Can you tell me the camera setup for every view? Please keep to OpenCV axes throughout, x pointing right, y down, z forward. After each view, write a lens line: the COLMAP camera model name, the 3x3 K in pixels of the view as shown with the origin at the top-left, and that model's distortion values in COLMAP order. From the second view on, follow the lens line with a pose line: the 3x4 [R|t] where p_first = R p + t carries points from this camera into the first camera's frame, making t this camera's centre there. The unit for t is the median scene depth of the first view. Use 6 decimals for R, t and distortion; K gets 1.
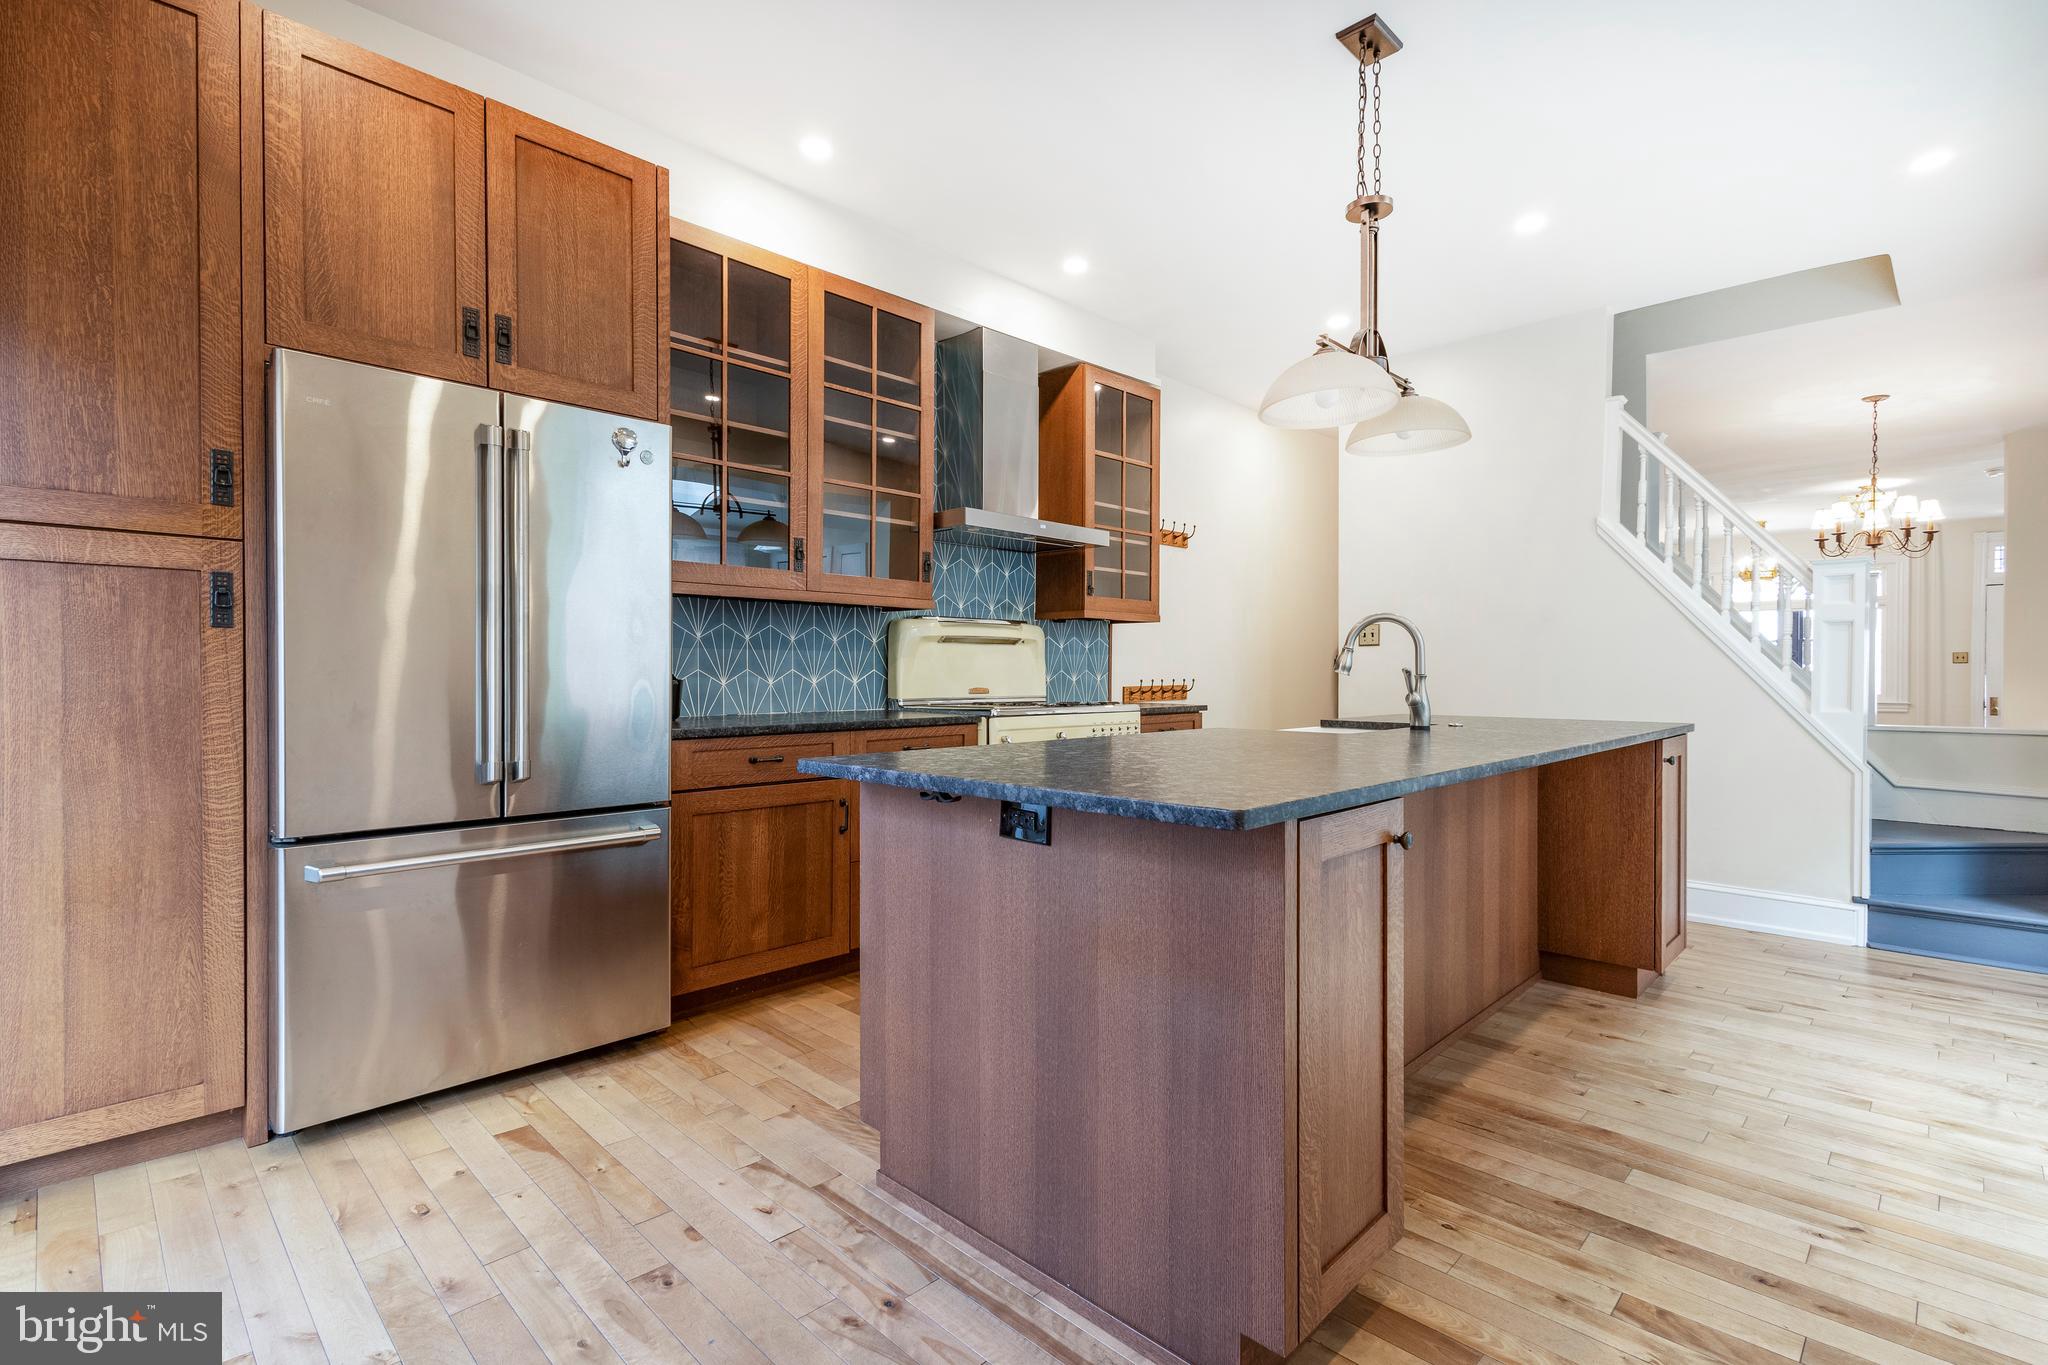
lens RADIAL K [[950.7, 0, 1067.0], [0, 950.7, 683.5], [0, 0, 1]] dist [0.005975, -0.001230]
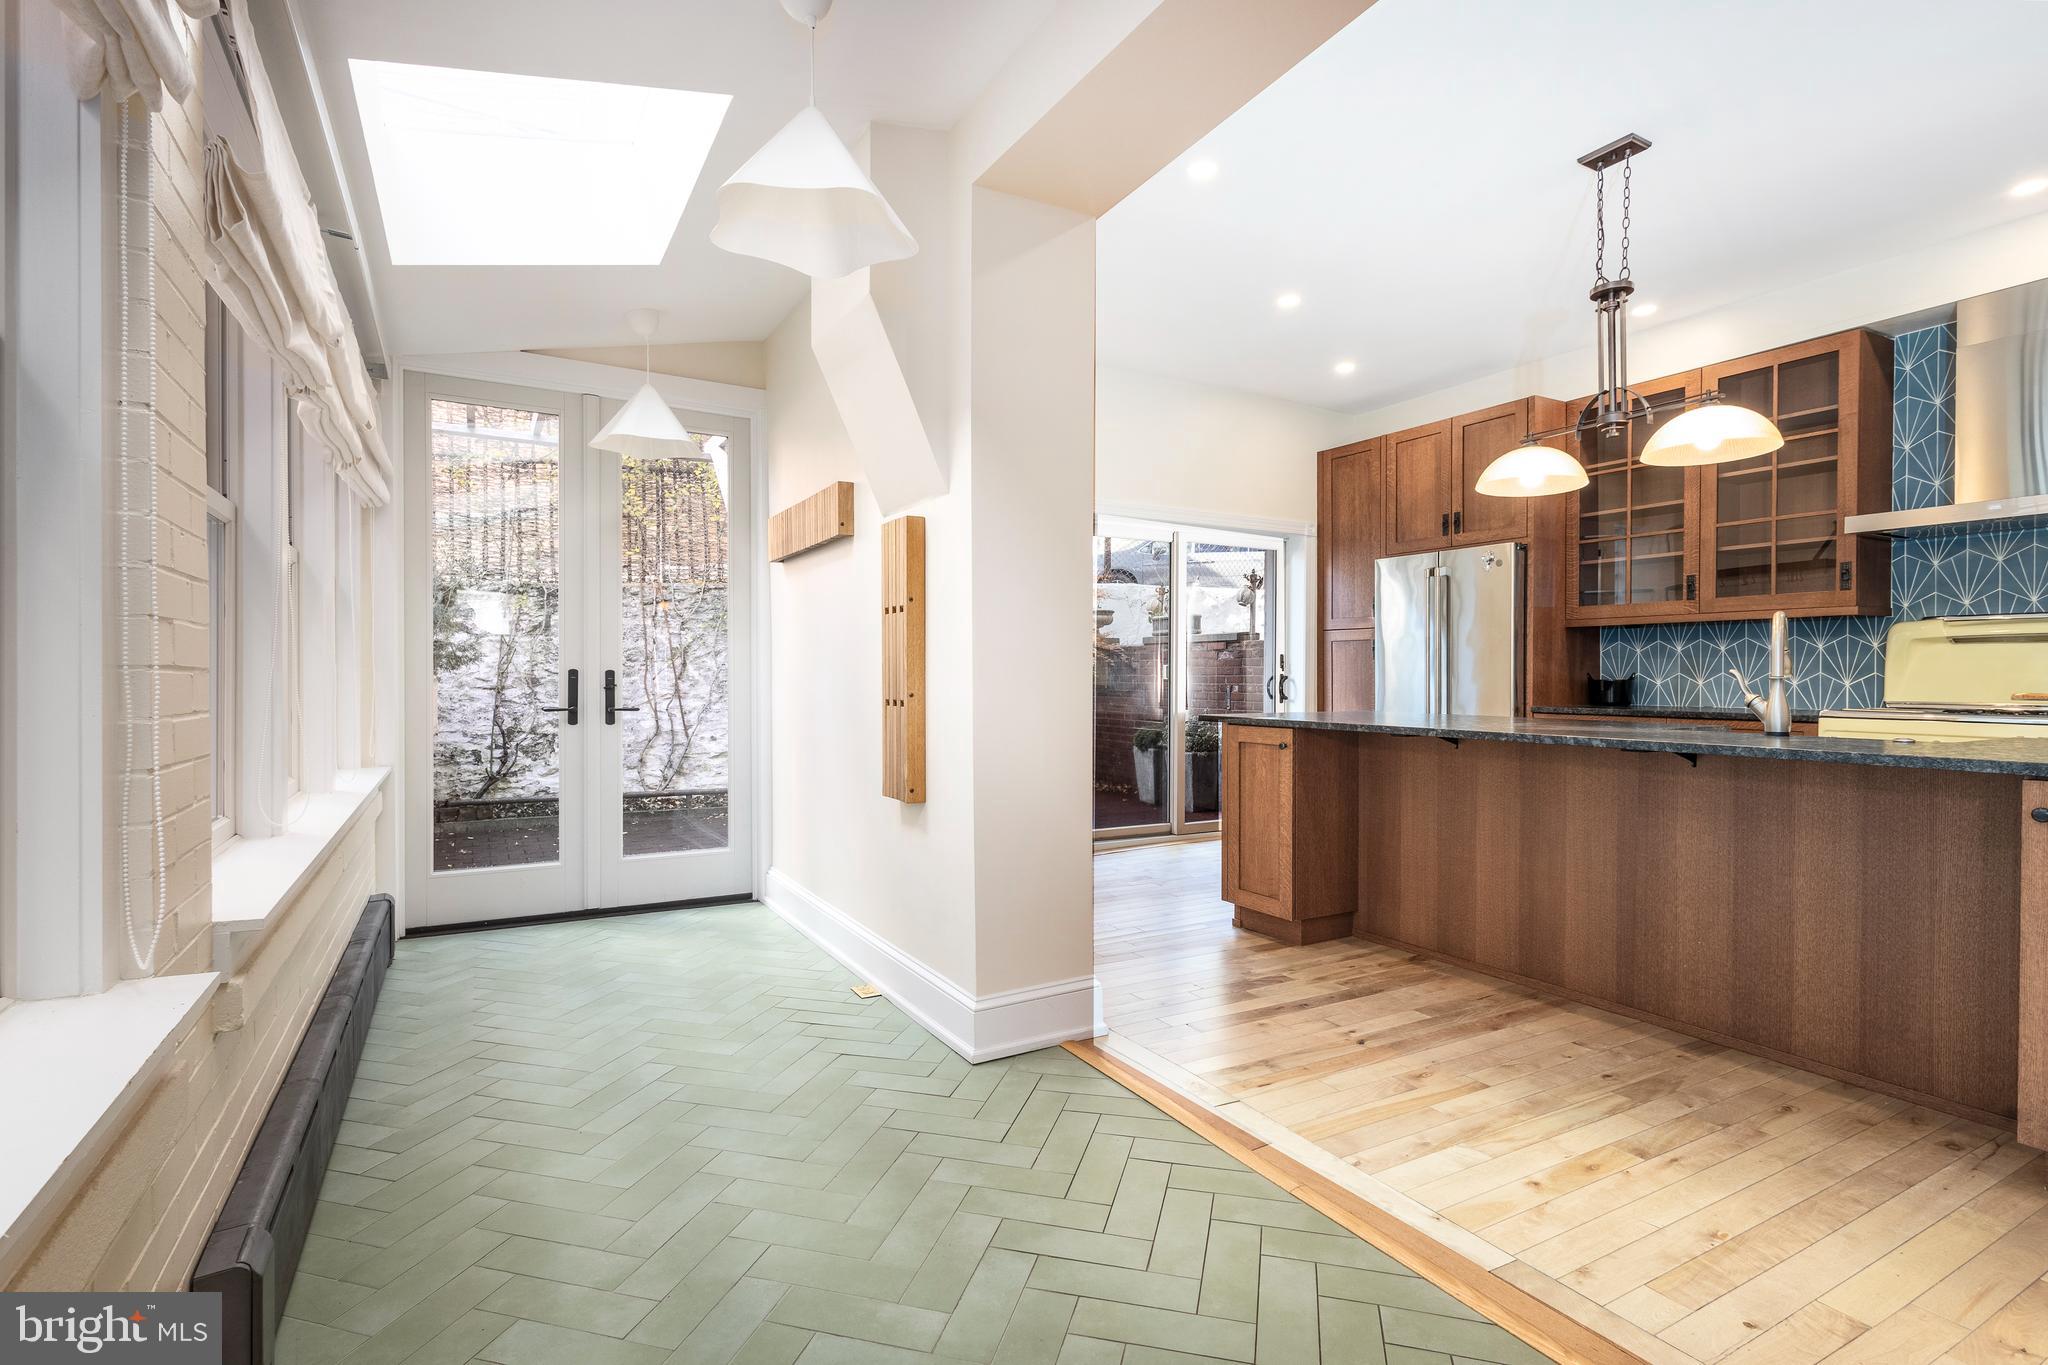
lens RADIAL K [[950.7, 0, 986.0], [0, 950.7, 683.7], [0, 0, 1]] dist [0.005975, -0.001230]
pose [[-0.324995, 0.005586, -0.945699, 1.291033], [-0.014833, 0.999829, 0.011003, 0.000462], [0.945599, 0.017604, -0.324857, 0.489255]]
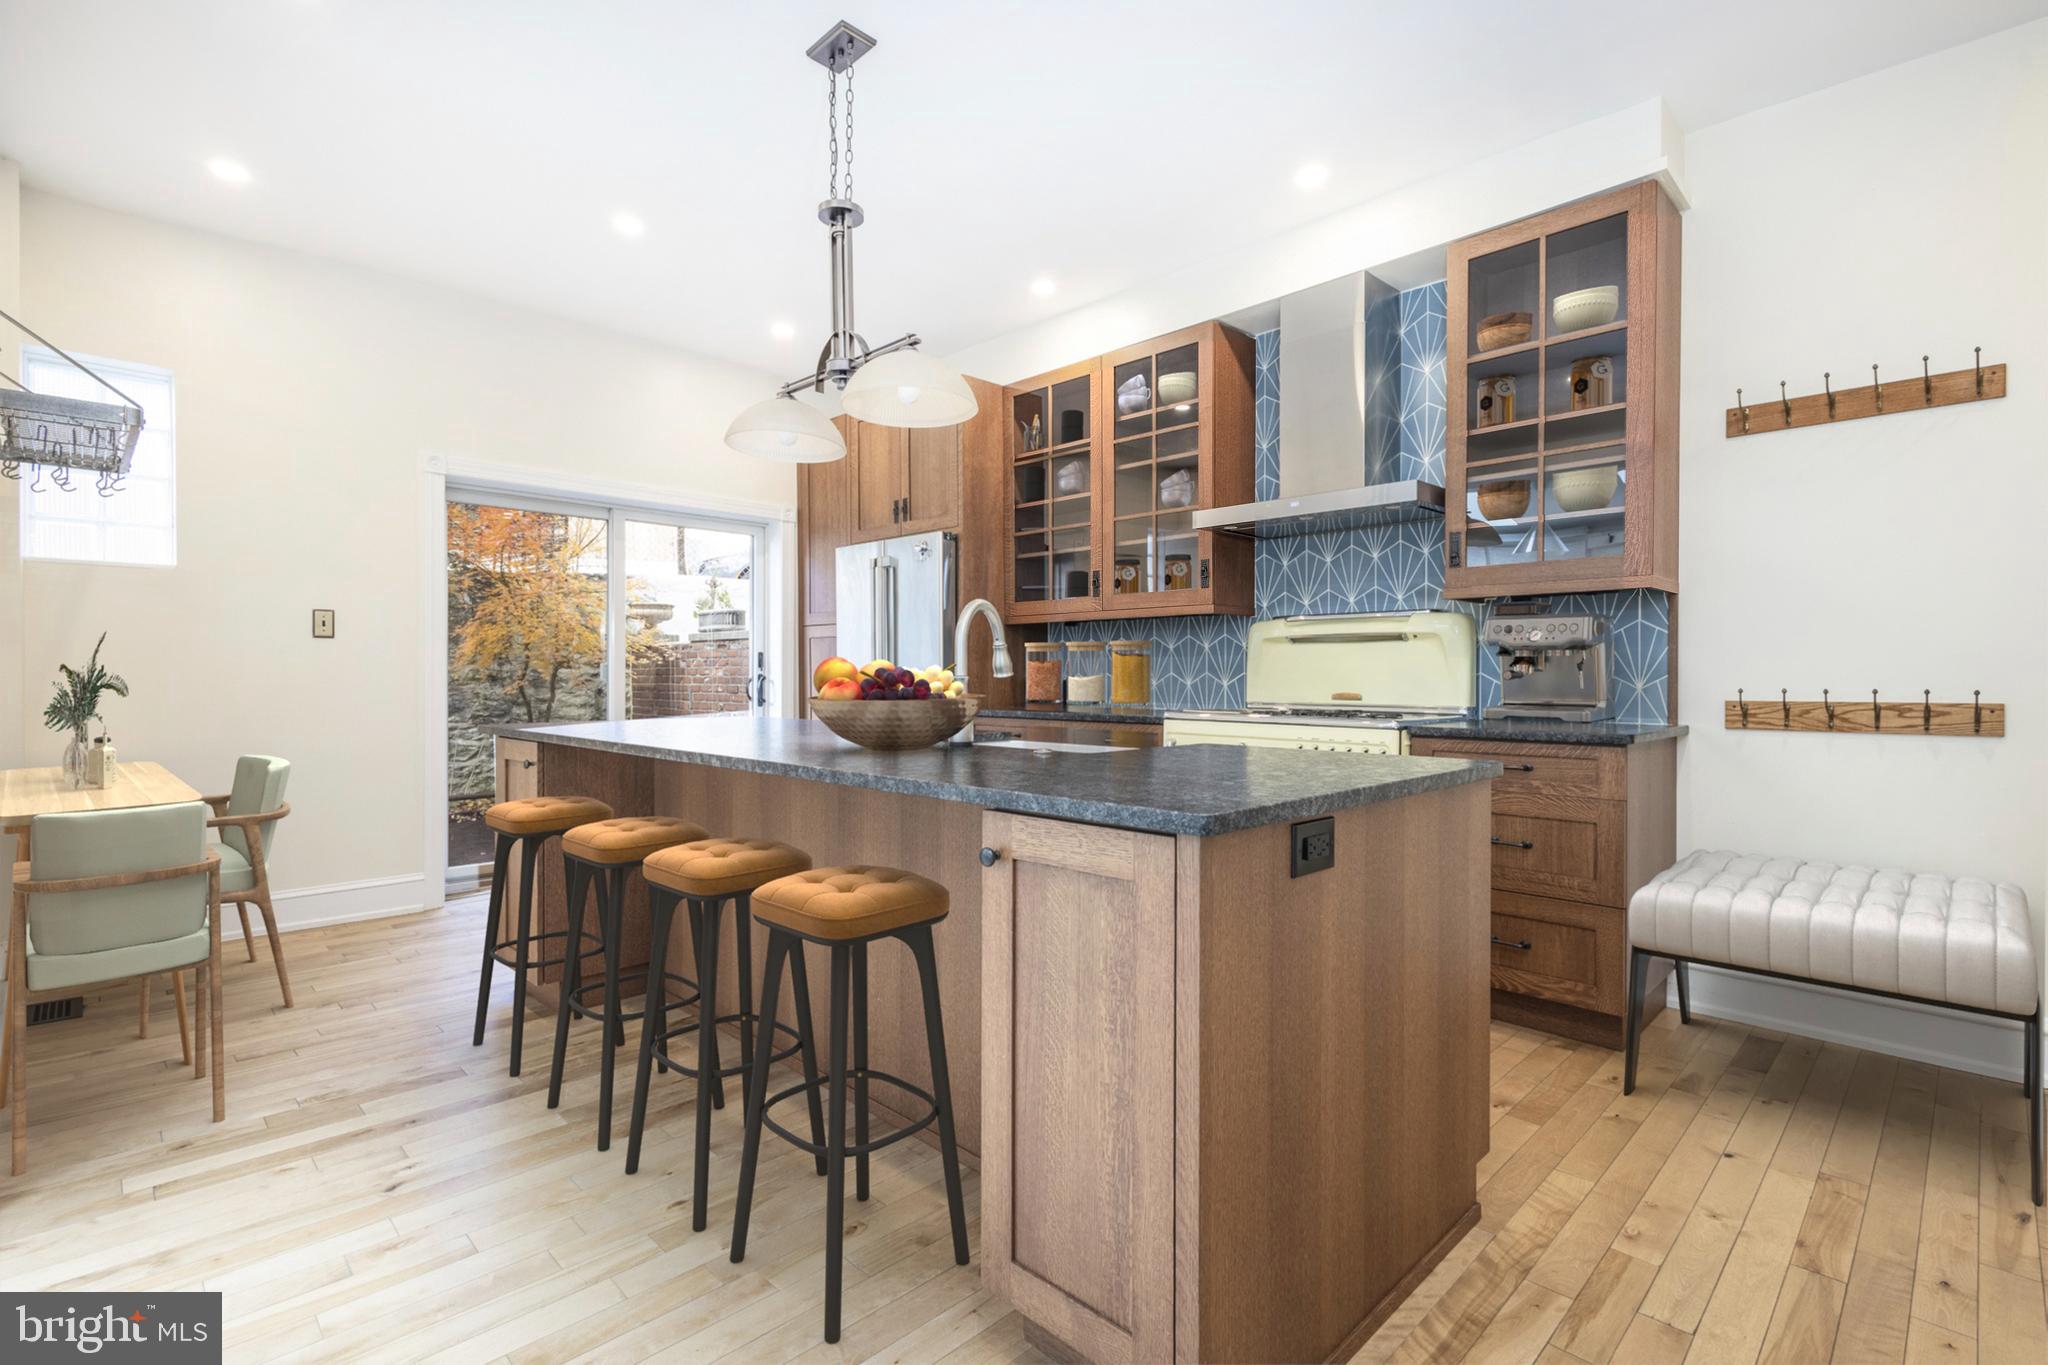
lens RADIAL K [[950.7, 0, 992.9], [0, 950.7, 679.4], [0, 0, 1]] dist [0.005975, -0.001230]
pose [[-0.051447, -0.002006, -0.998674, 0.986698], [-0.015710, 0.999876, -0.001199, -0.002525], [0.998552, 0.015628, -0.051472, 0.912369]]
